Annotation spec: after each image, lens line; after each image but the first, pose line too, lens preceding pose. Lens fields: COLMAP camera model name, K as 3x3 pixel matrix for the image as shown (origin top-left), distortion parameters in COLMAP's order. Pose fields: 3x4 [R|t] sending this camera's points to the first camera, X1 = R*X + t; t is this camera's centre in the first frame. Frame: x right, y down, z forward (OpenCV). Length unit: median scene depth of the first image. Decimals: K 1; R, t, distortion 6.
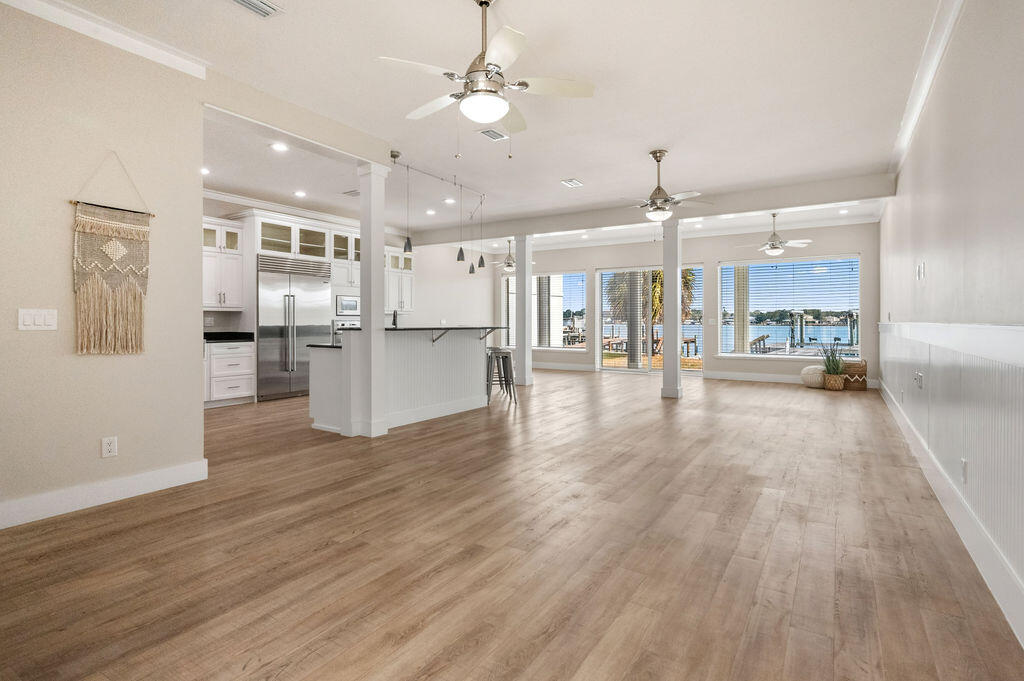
lens RADIAL K [[497.9, 0, 503.6], [0, 497.9, 318.5], [0, 0, 1]] dist [0.000243, -0.001924]
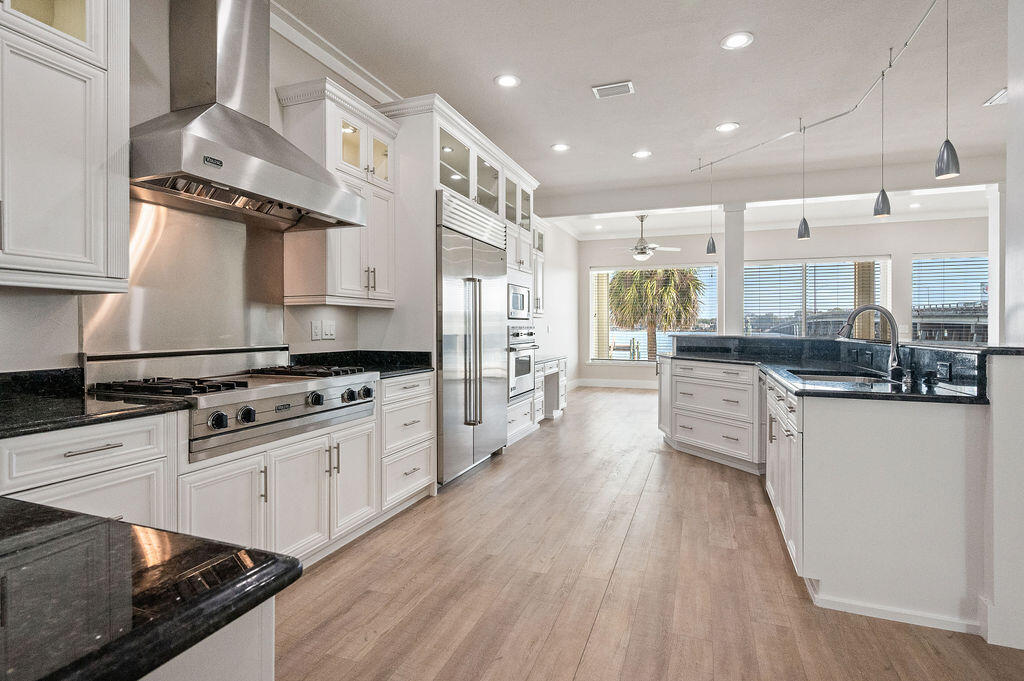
lens RADIAL K [[497.9, 0, 512.6], [0, 497.9, 330.2], [0, 0, 1]] dist [0.000243, -0.001924]
pose [[0.975508, 0.002372, 0.219952, -0.512078], [-0.004898, 0.999928, 0.010939, 0.001412], [-0.219910, -0.011748, 0.975449, 0.490302]]
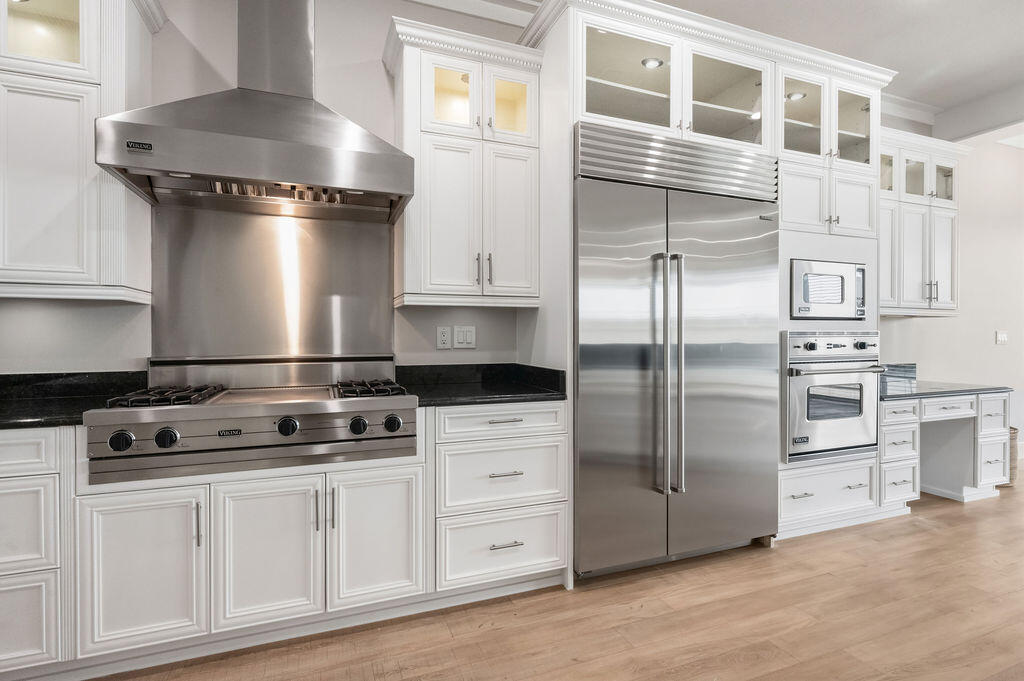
lens RADIAL K [[497.9, 0, 515.7], [0, 497.9, 337.9], [0, 0, 1]] dist [0.000243, -0.001924]
pose [[0.820154, 0.007024, -0.572099, -0.331254], [0.001148, 0.999902, 0.013923, 0.002387], [0.572141, -0.012075, 0.820066, 0.691565]]
